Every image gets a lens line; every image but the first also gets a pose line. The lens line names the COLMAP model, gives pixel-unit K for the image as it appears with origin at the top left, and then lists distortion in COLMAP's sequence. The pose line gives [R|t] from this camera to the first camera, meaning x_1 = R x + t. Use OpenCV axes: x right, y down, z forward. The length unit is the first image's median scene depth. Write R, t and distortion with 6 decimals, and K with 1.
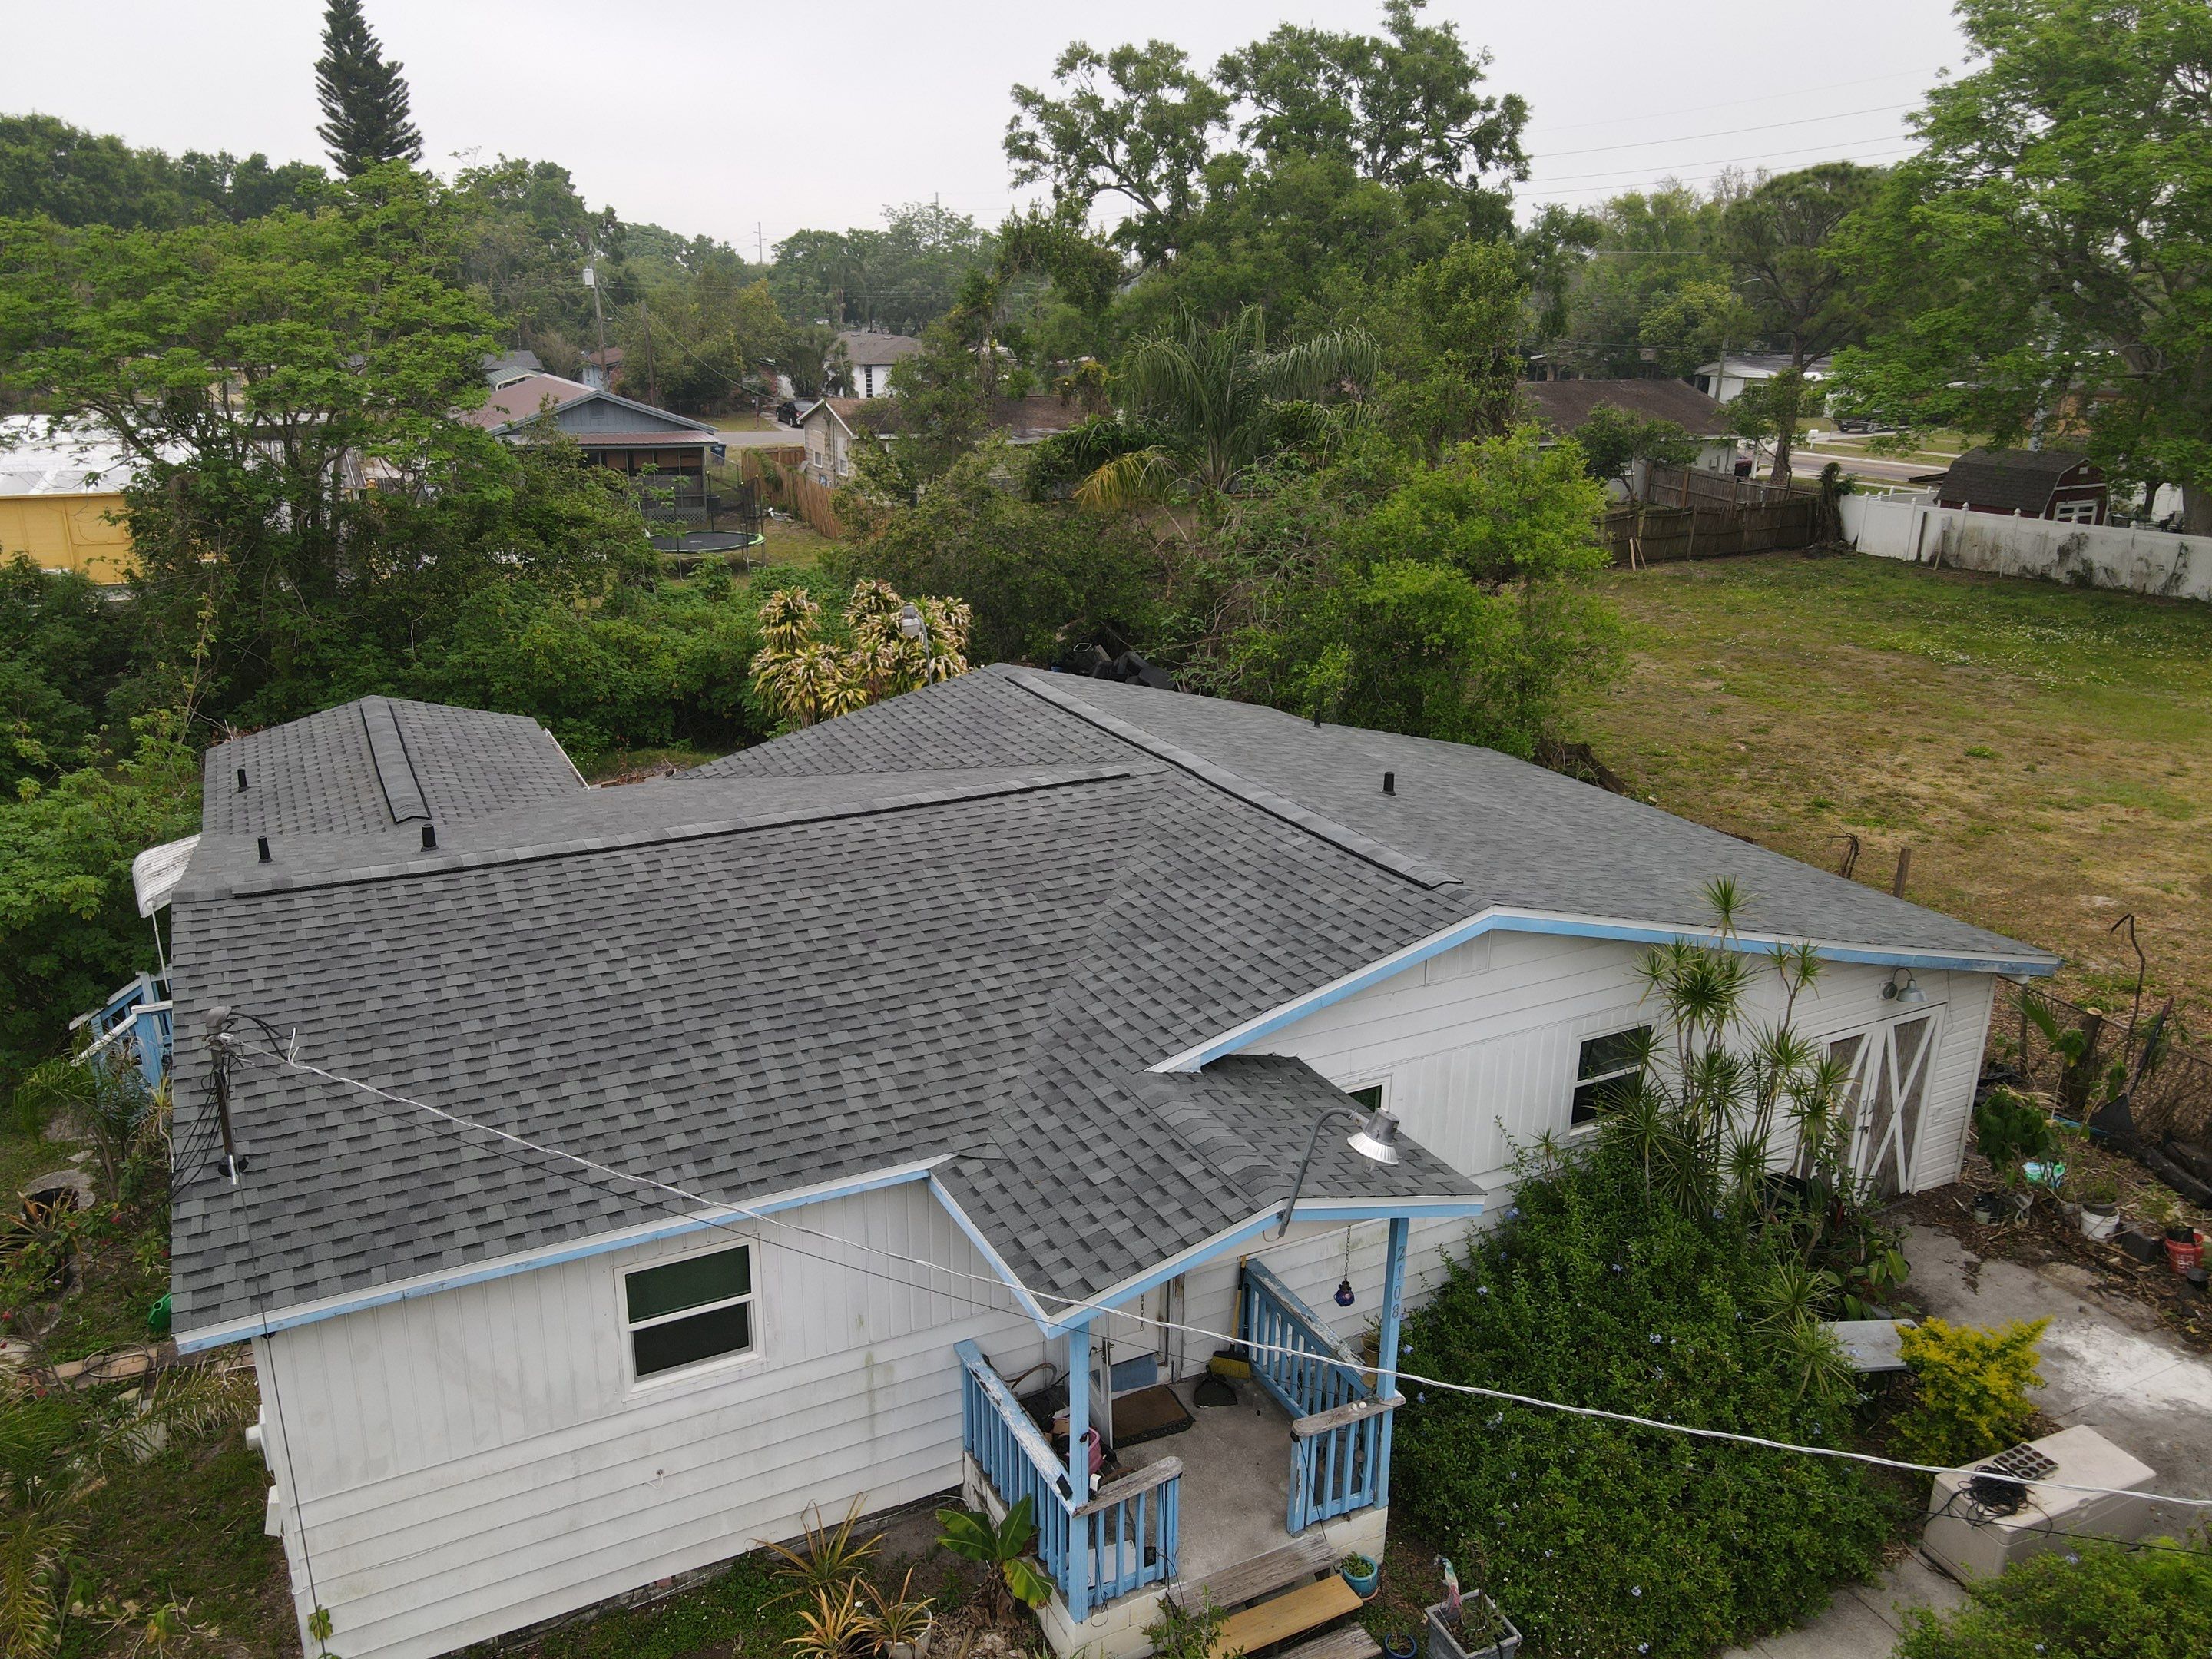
lens RADIAL K [[1608.0, 0, 1102.4], [0, 1608.0, 834.7], [0, 0, 1]] dist [0.016538, -0.009637]
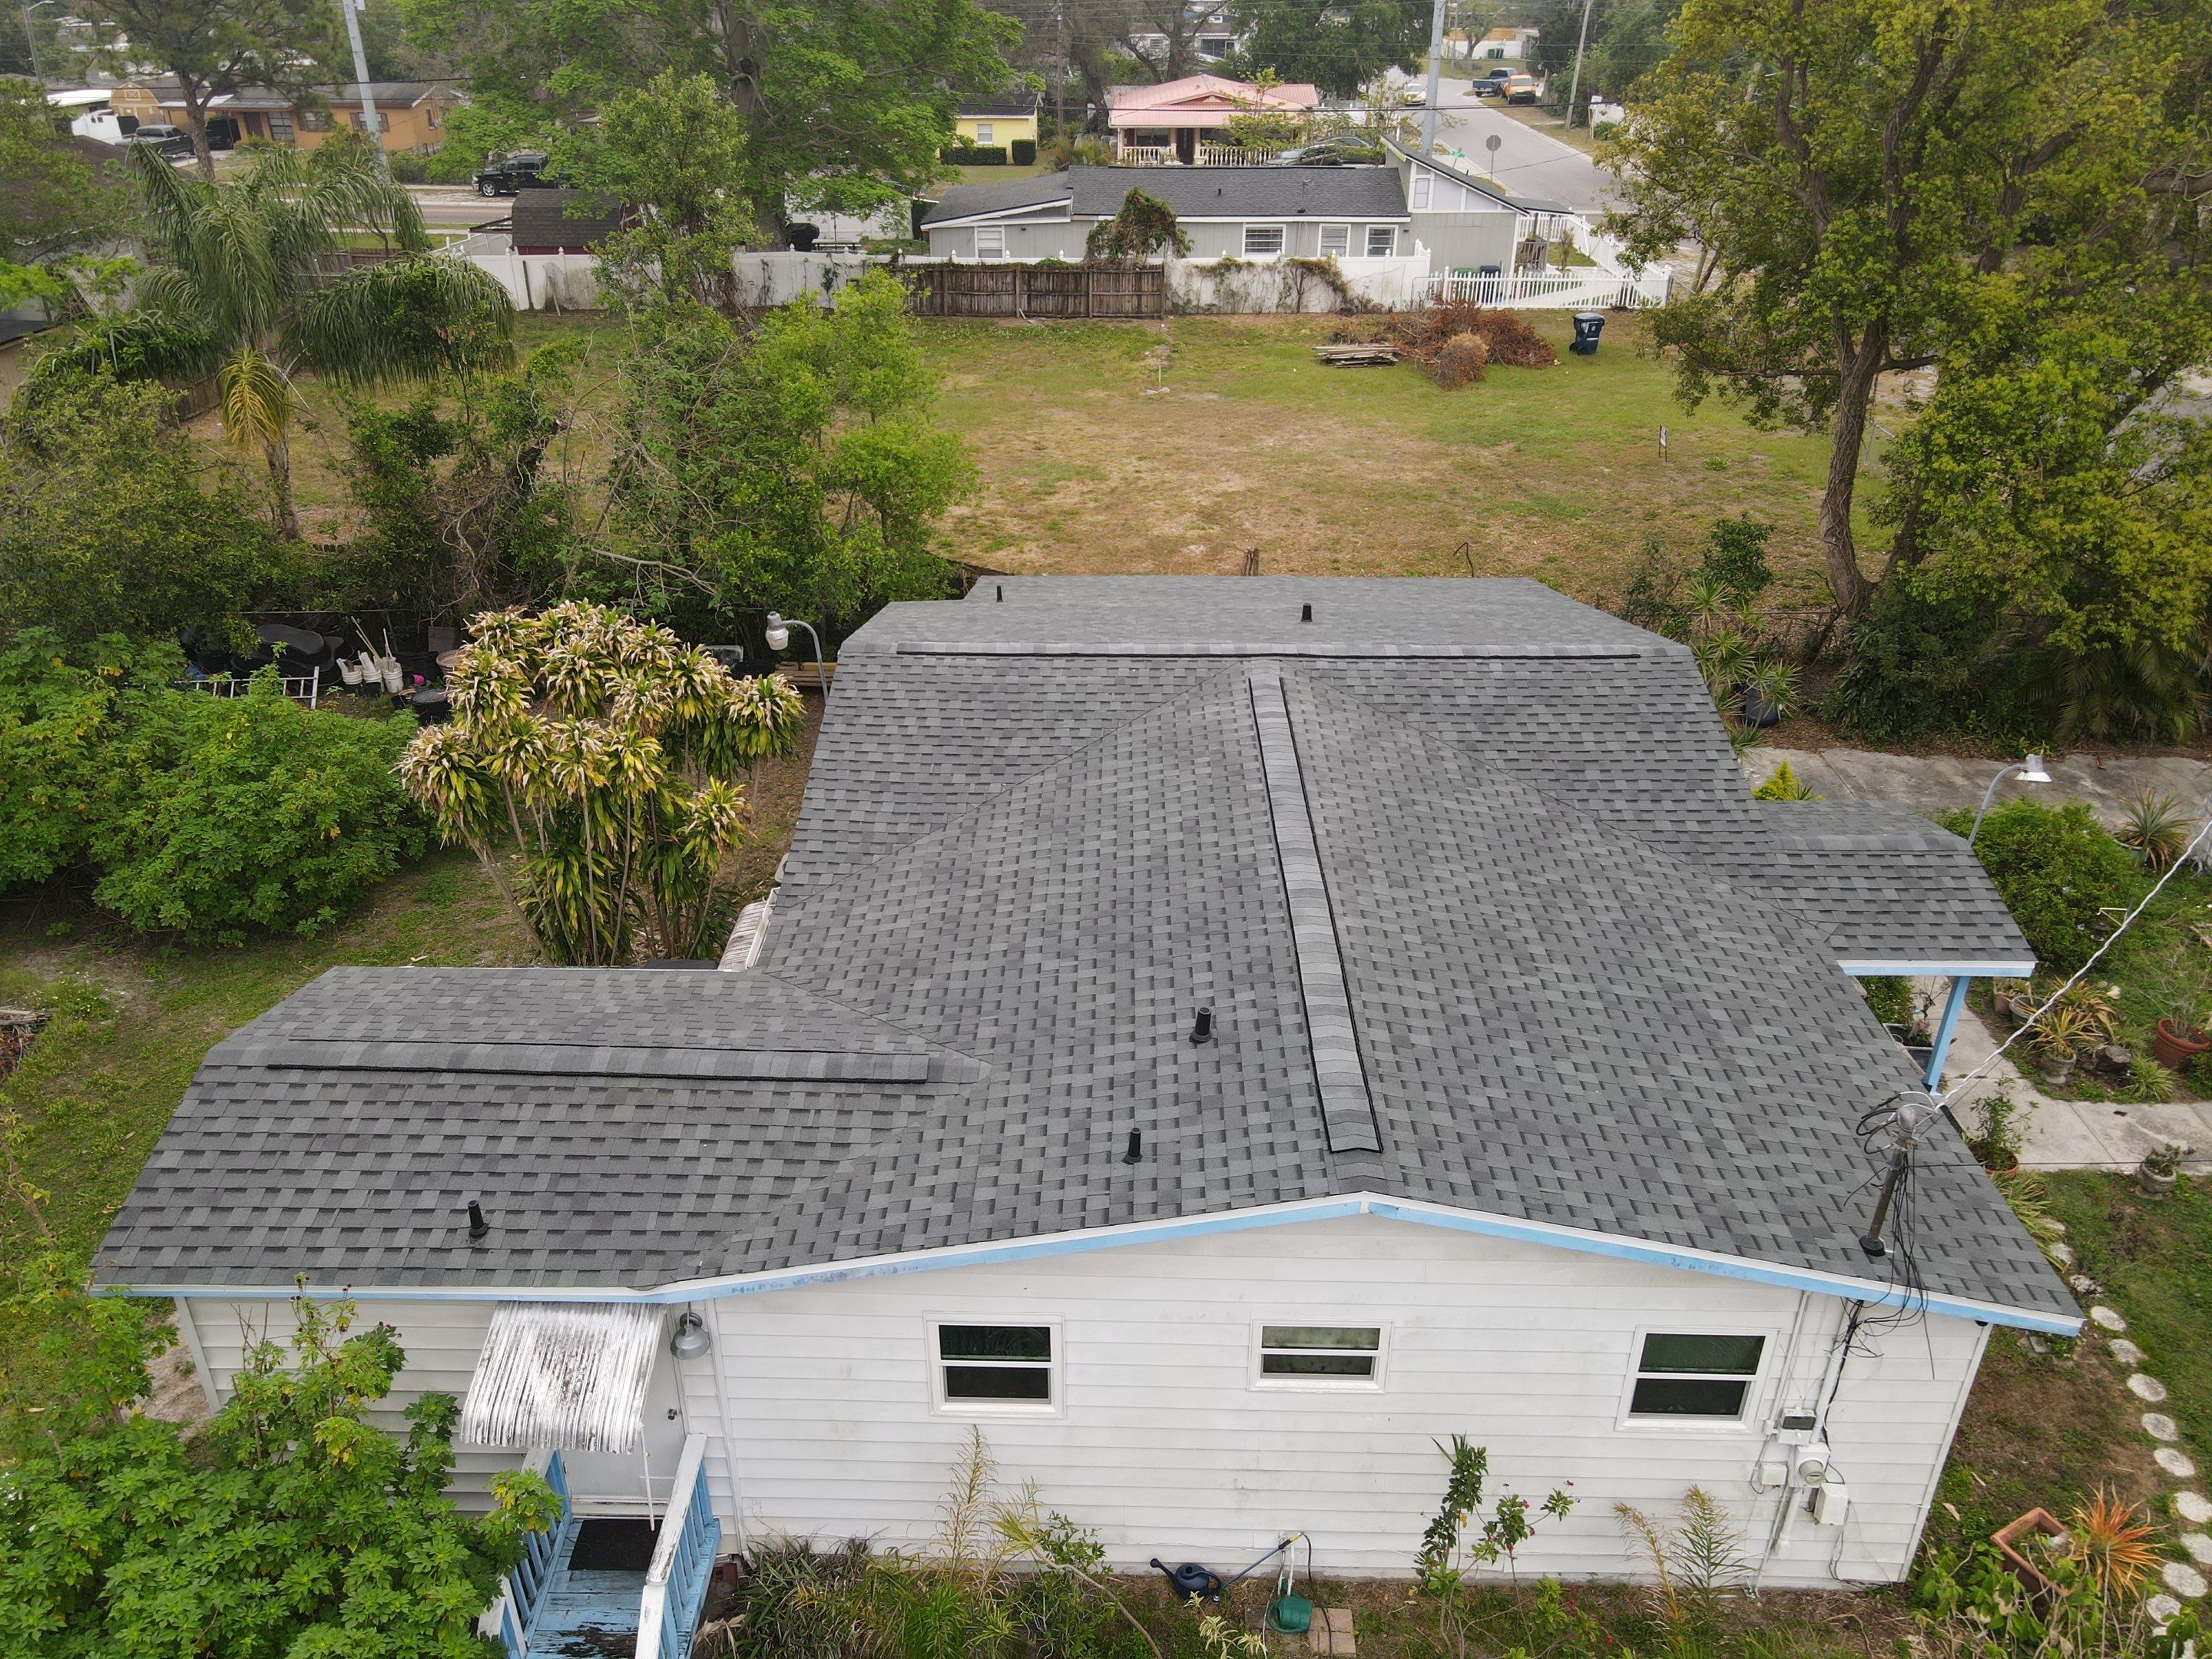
lens RADIAL K [[1608.0, 0, 1083.5], [0, 1608.0, 847.1], [0, 0, 1]] dist [0.016538, -0.009637]
pose [[0.477673, -0.420772, 0.771219, -1.206313], [0.279653, 0.905007, 0.320556, -0.411843], [-0.832840, 0.062553, 0.549968, 0.669892]]
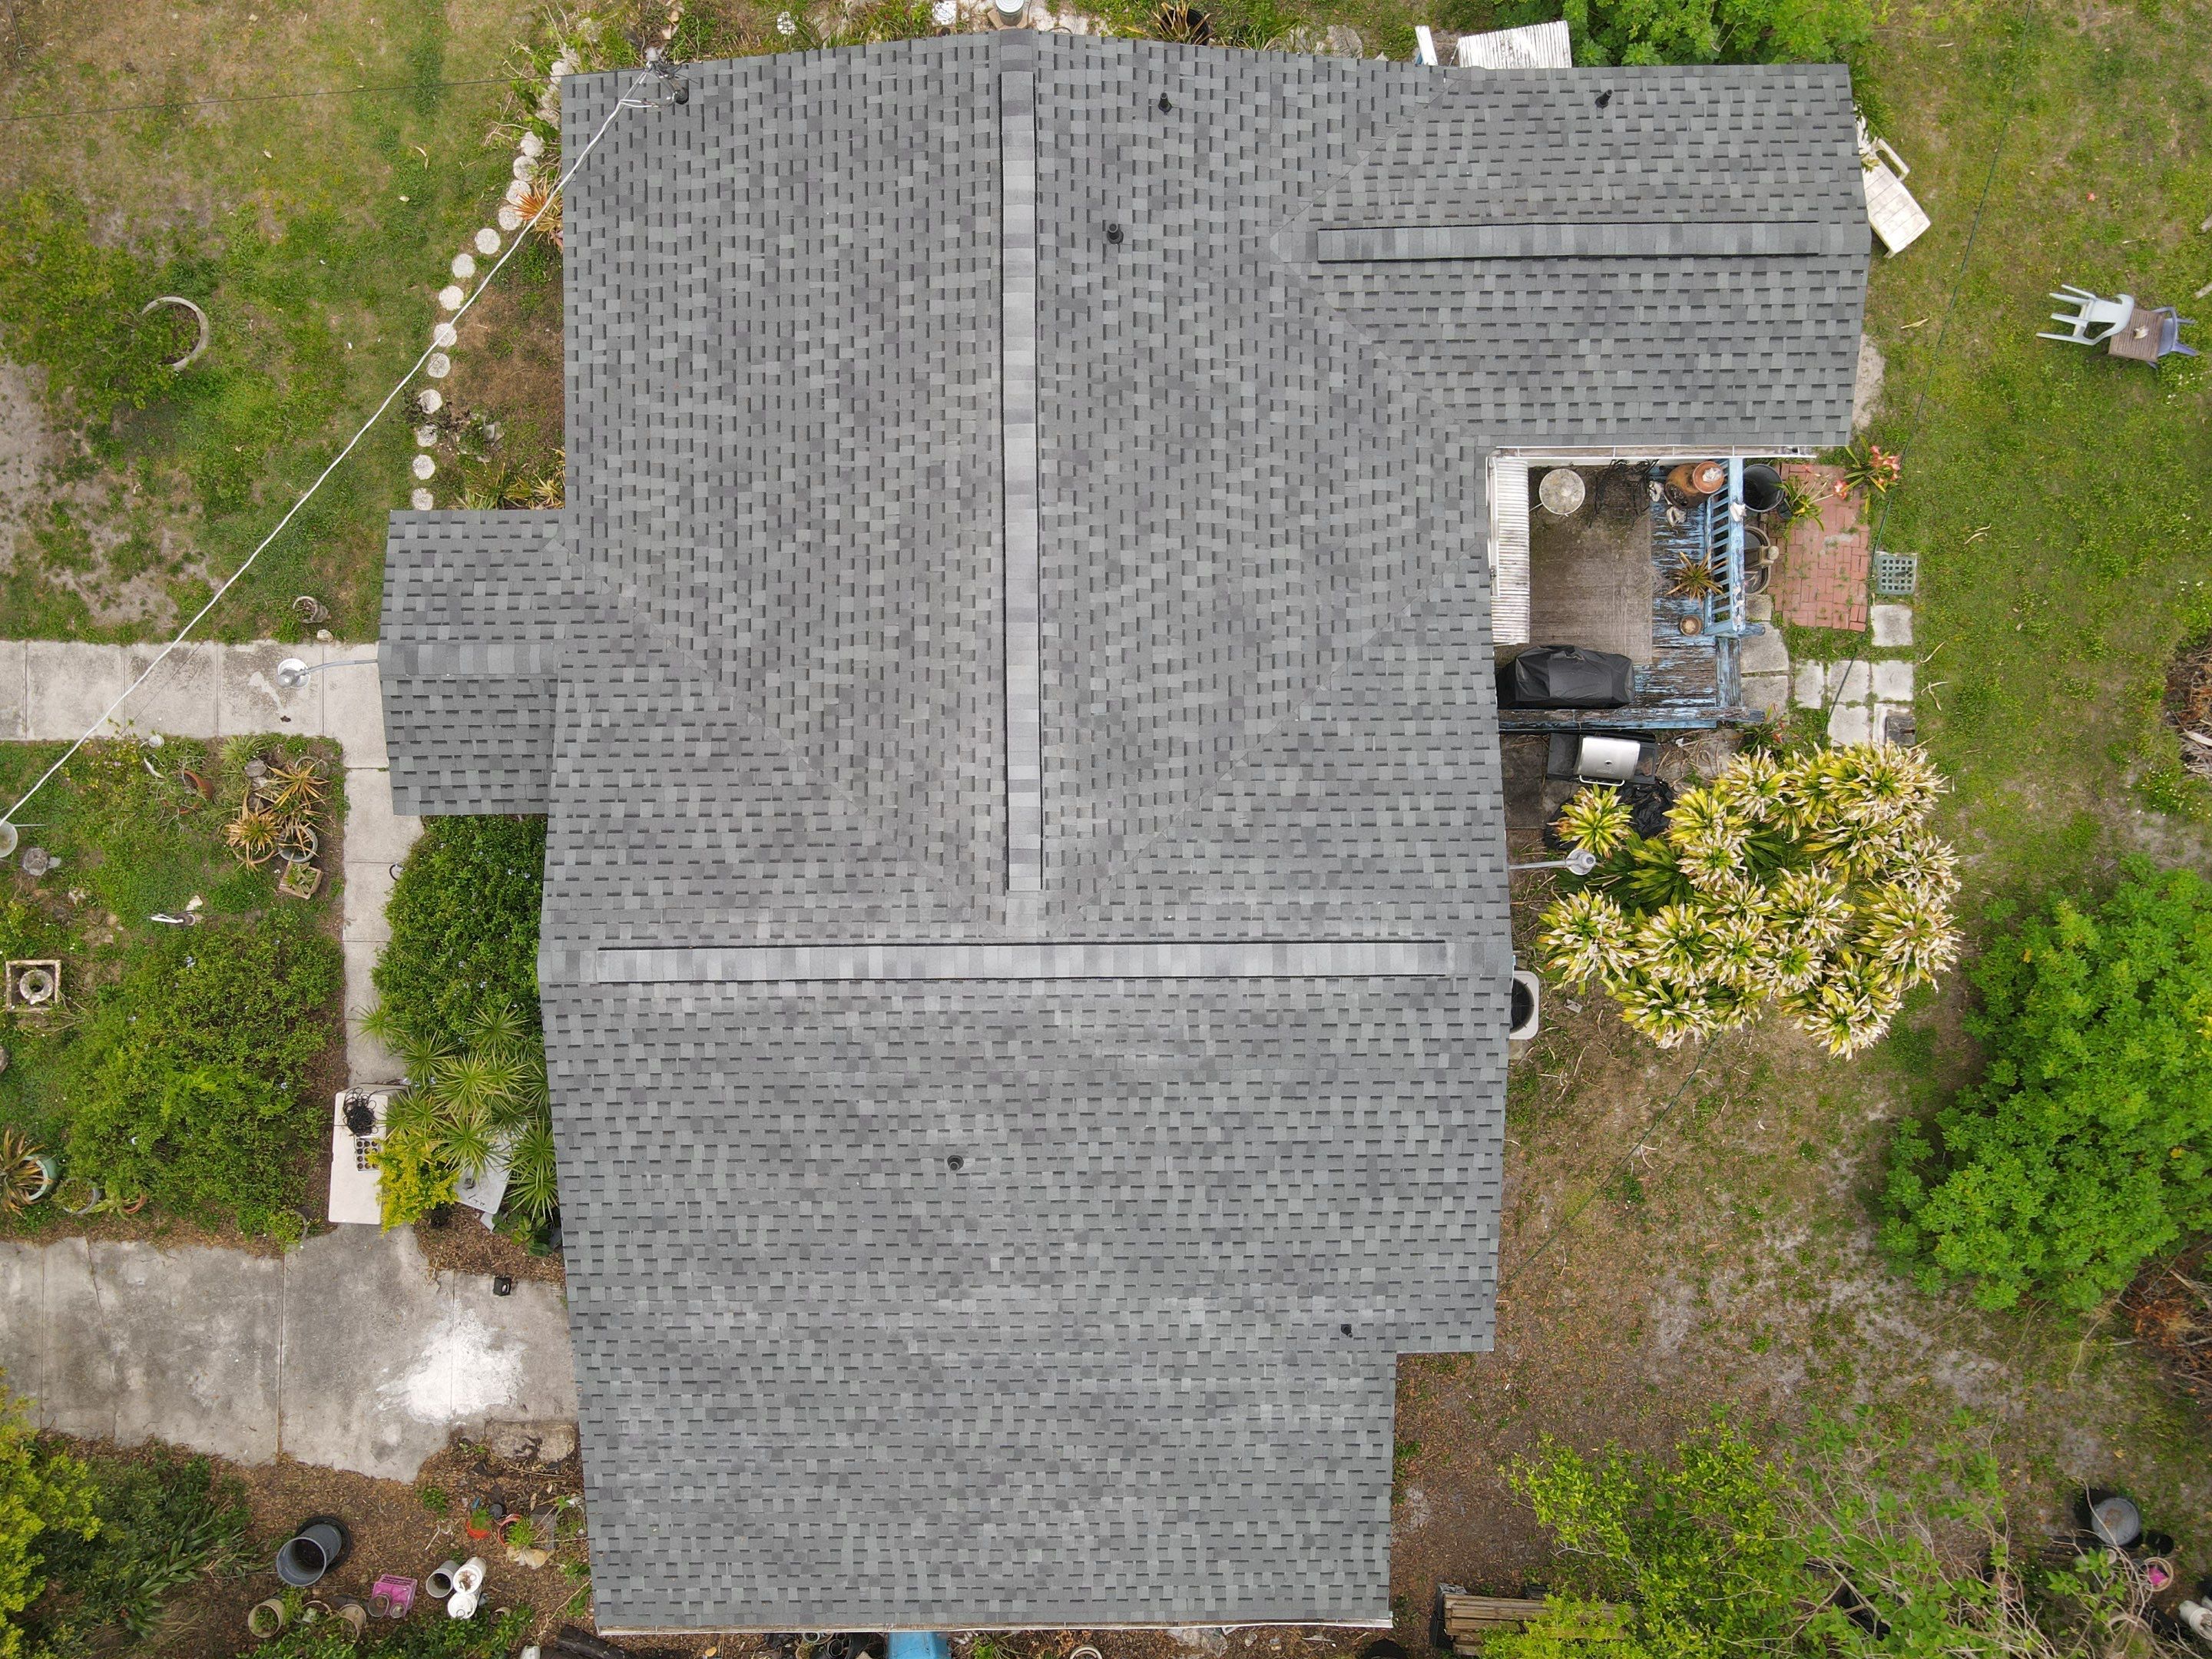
lens RADIAL K [[1608.0, 0, 1078.4], [0, 1608.0, 821.0], [0, 0, 1]] dist [0.016538, -0.009637]
pose [[-0.447424, 0.894306, 0.005336, -0.058080], [-0.279515, -0.145505, 0.949052, -1.256197], [0.849519, 0.423138, 0.315074, 0.915356]]
